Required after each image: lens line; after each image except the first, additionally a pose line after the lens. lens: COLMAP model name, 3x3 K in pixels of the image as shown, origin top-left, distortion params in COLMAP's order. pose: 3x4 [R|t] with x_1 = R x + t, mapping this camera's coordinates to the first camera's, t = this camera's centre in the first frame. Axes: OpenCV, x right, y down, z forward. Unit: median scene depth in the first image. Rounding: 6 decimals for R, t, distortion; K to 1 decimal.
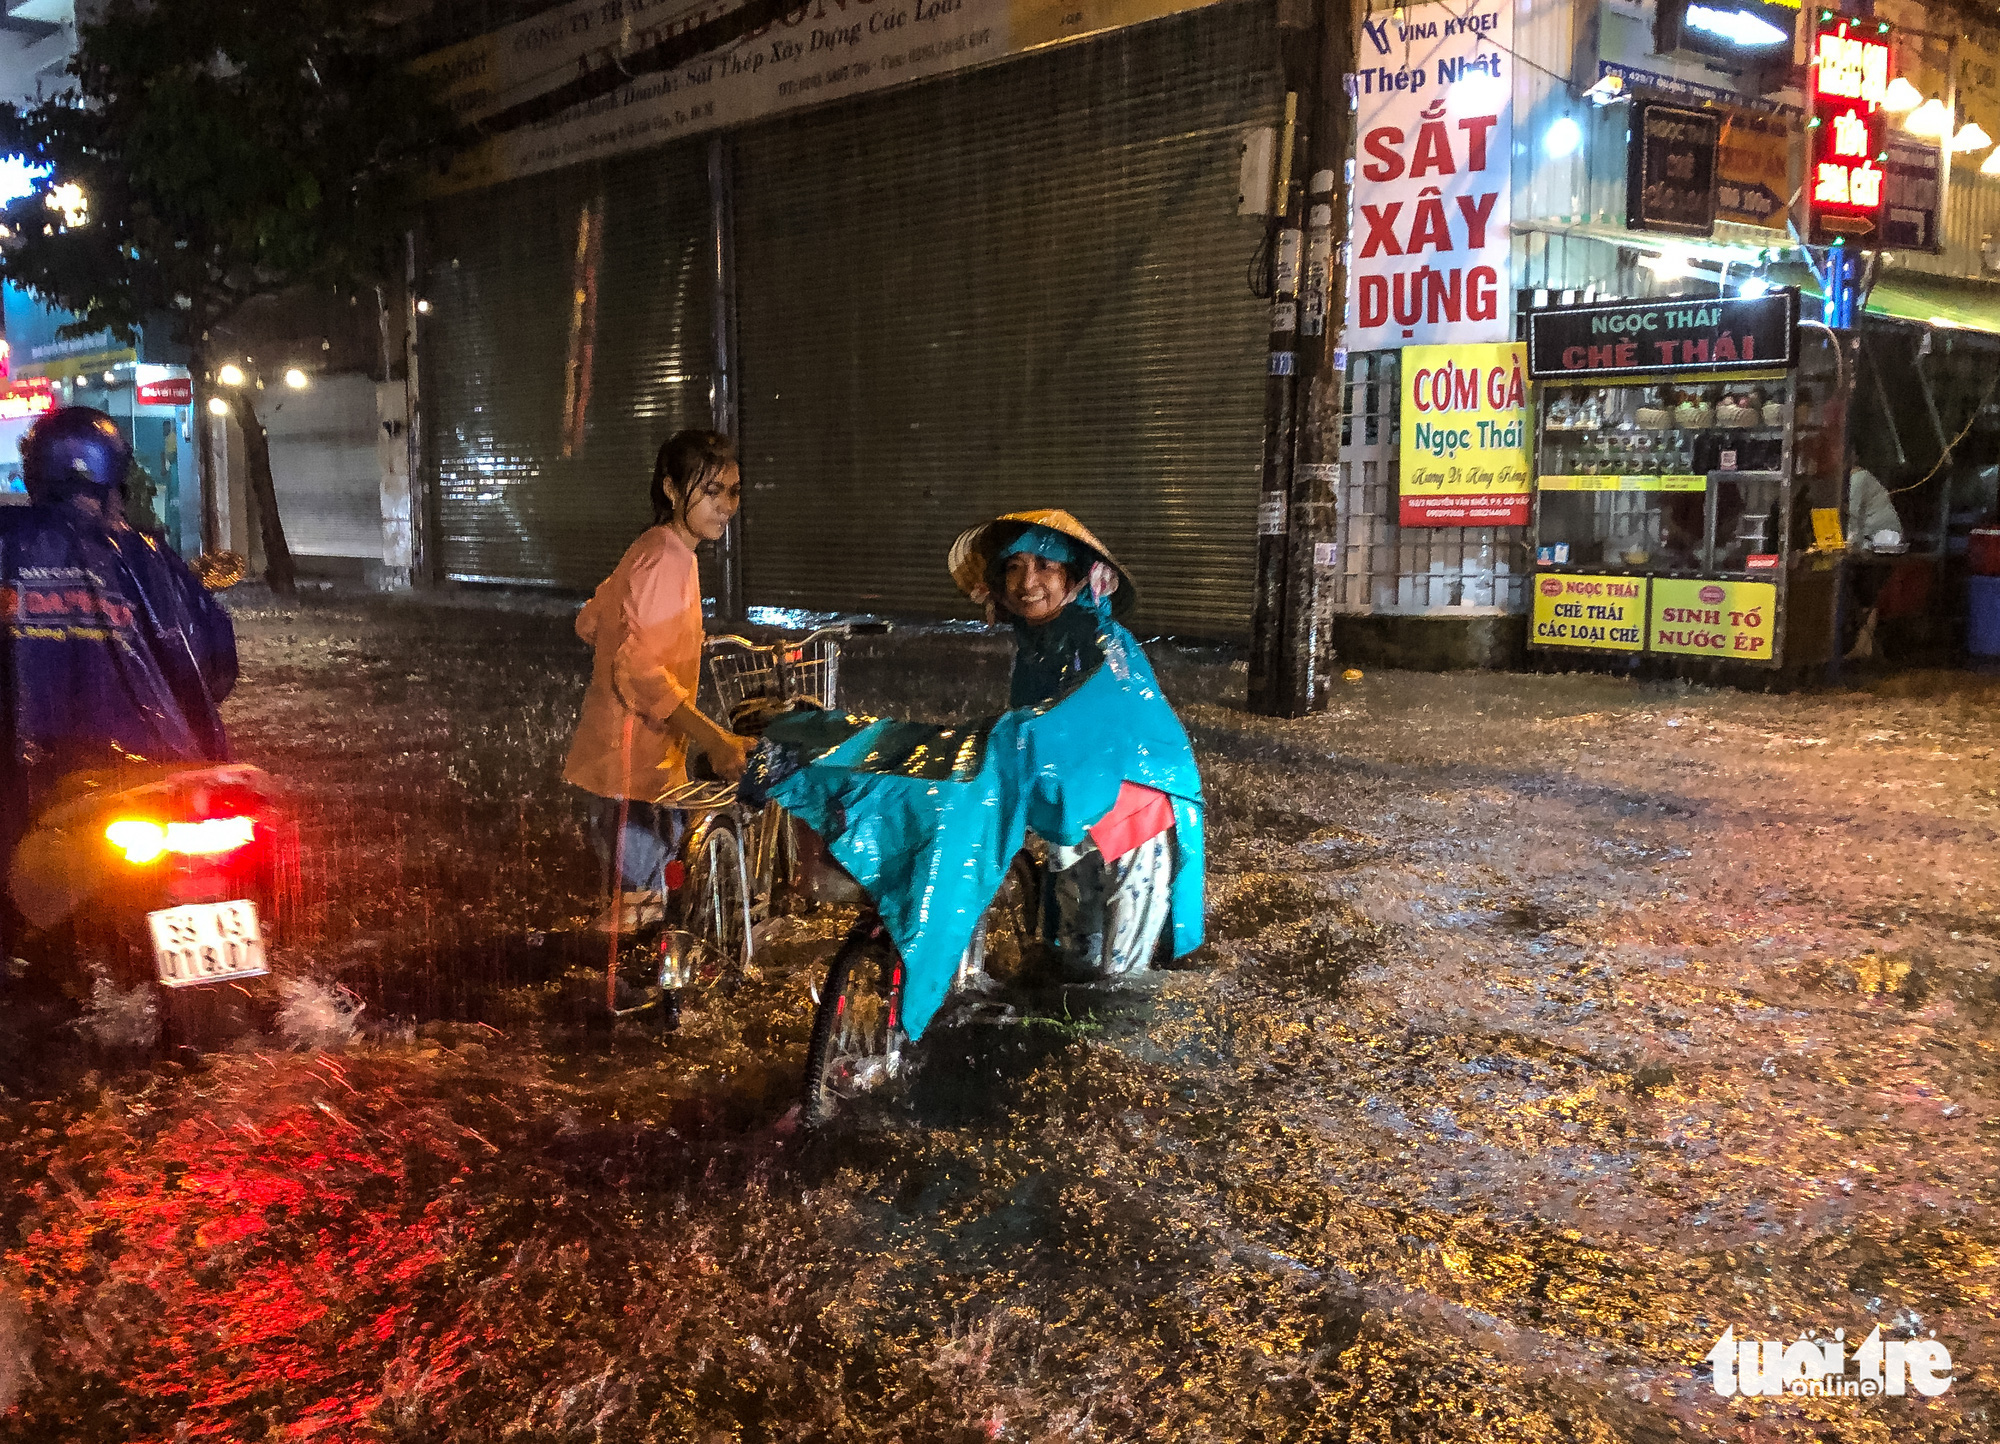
lens RADIAL K [[2073.7, 0, 987.9], [0, 2073.7, 730.6], [0, 0, 1]] dist [0.022673, 0.000000]
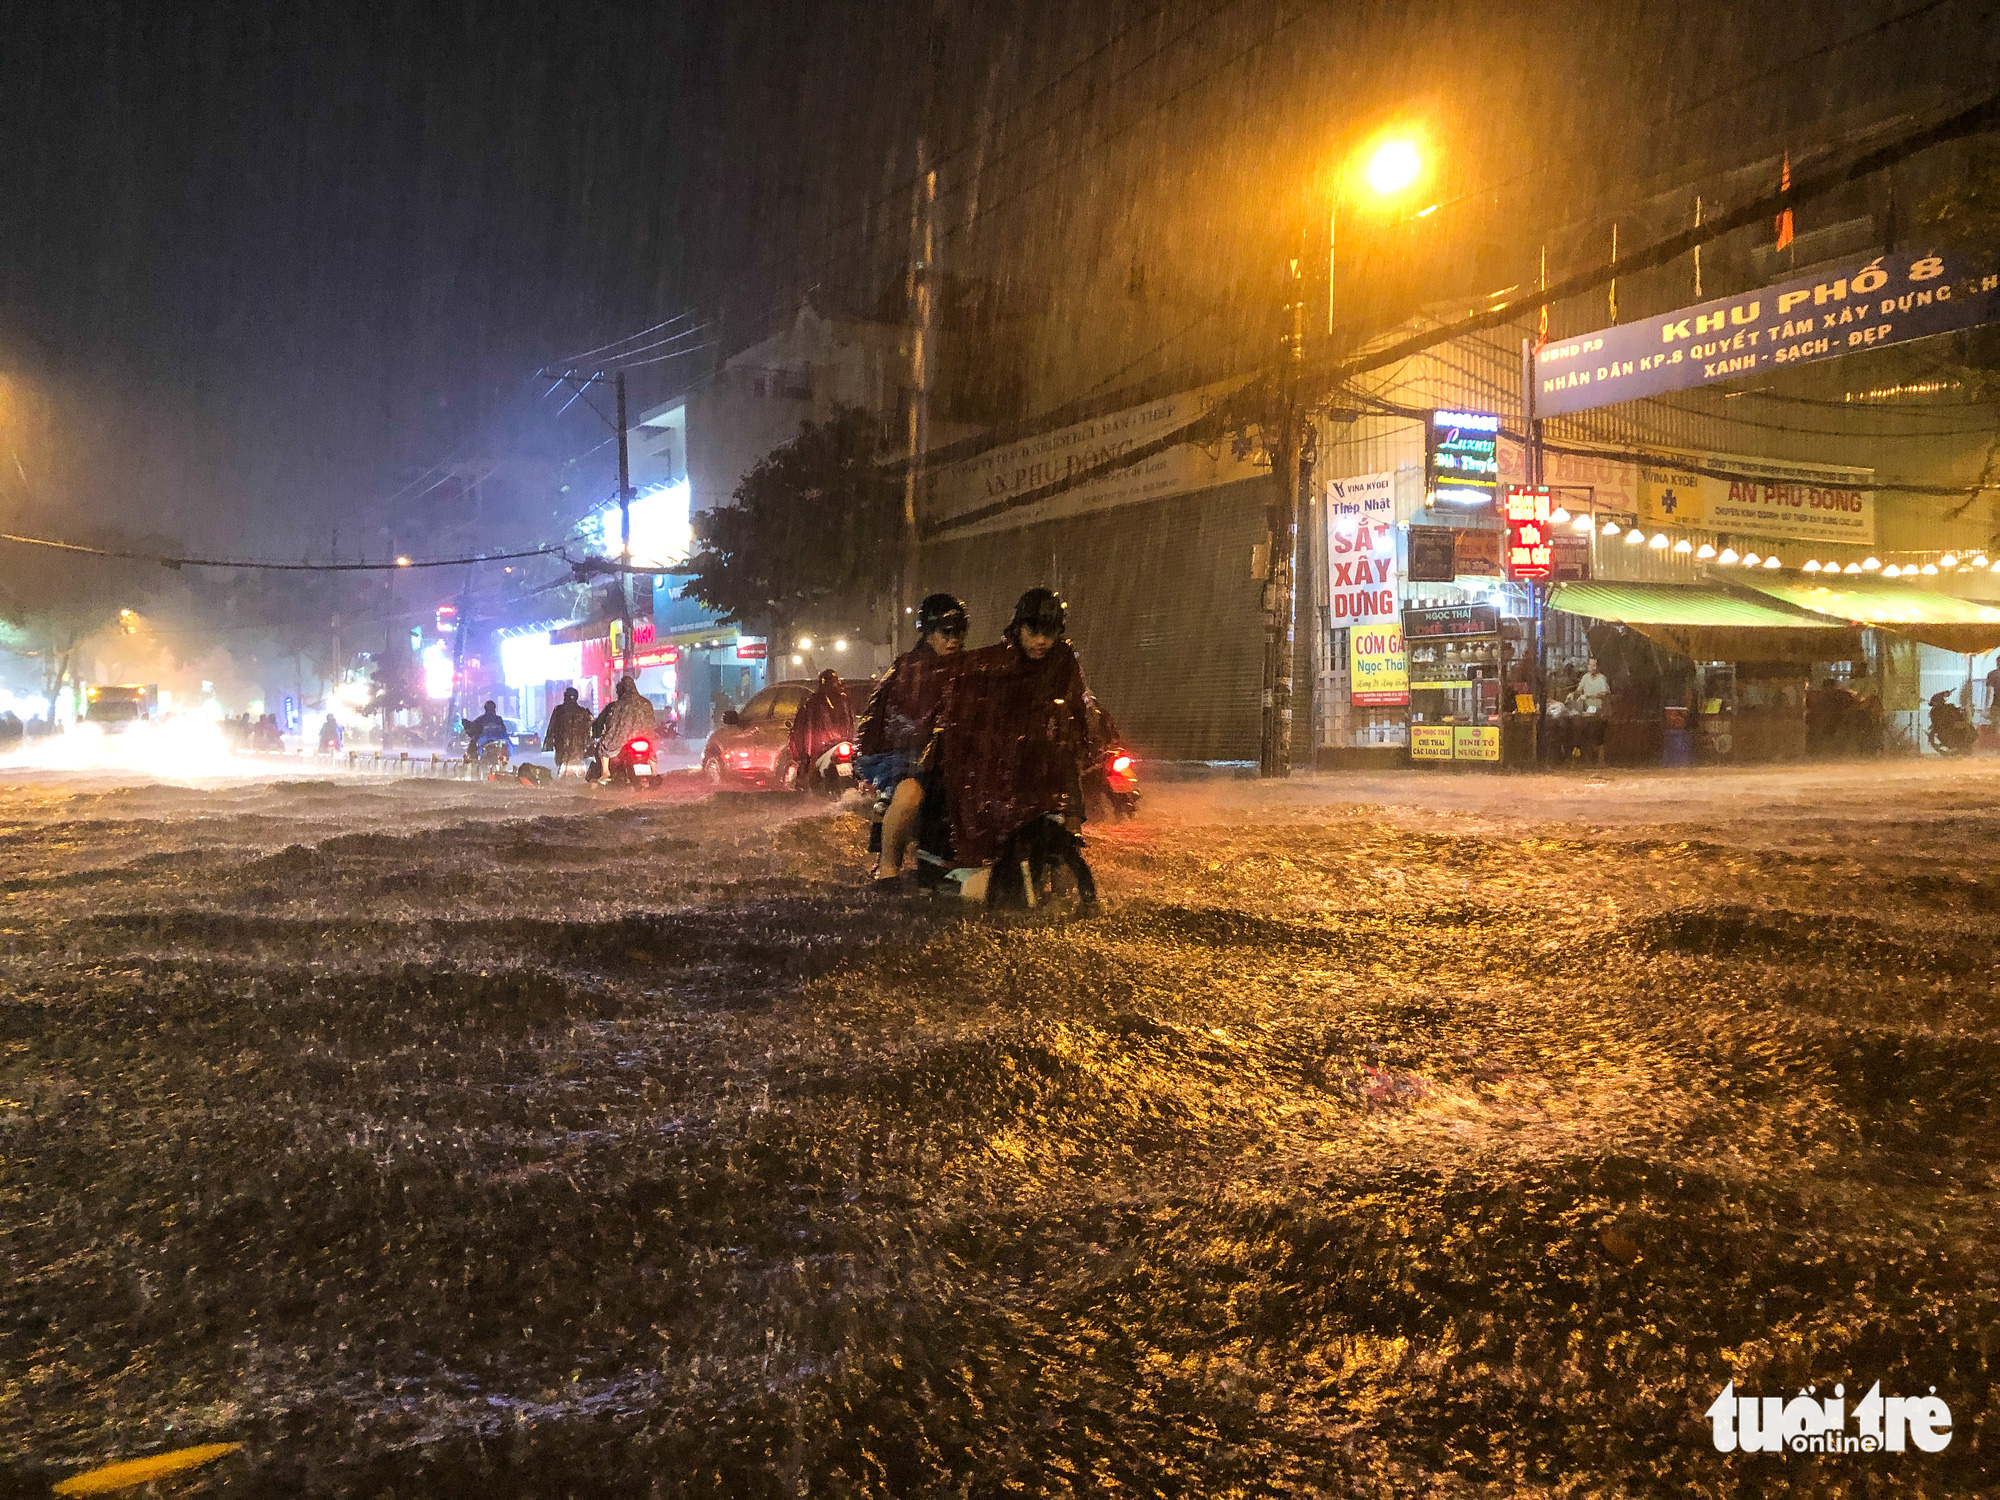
lens RADIAL K [[1678.8, 0, 998.1], [0, 1678.8, 748.7], [0, 0, 1]] dist [0.011949, 0.001409]
pose [[0.984789, -0.006559, -0.173633, 0.139730], [-0.009873, 0.995560, -0.093606, 0.120067], [0.173476, 0.093896, 0.980352, -0.831141]]
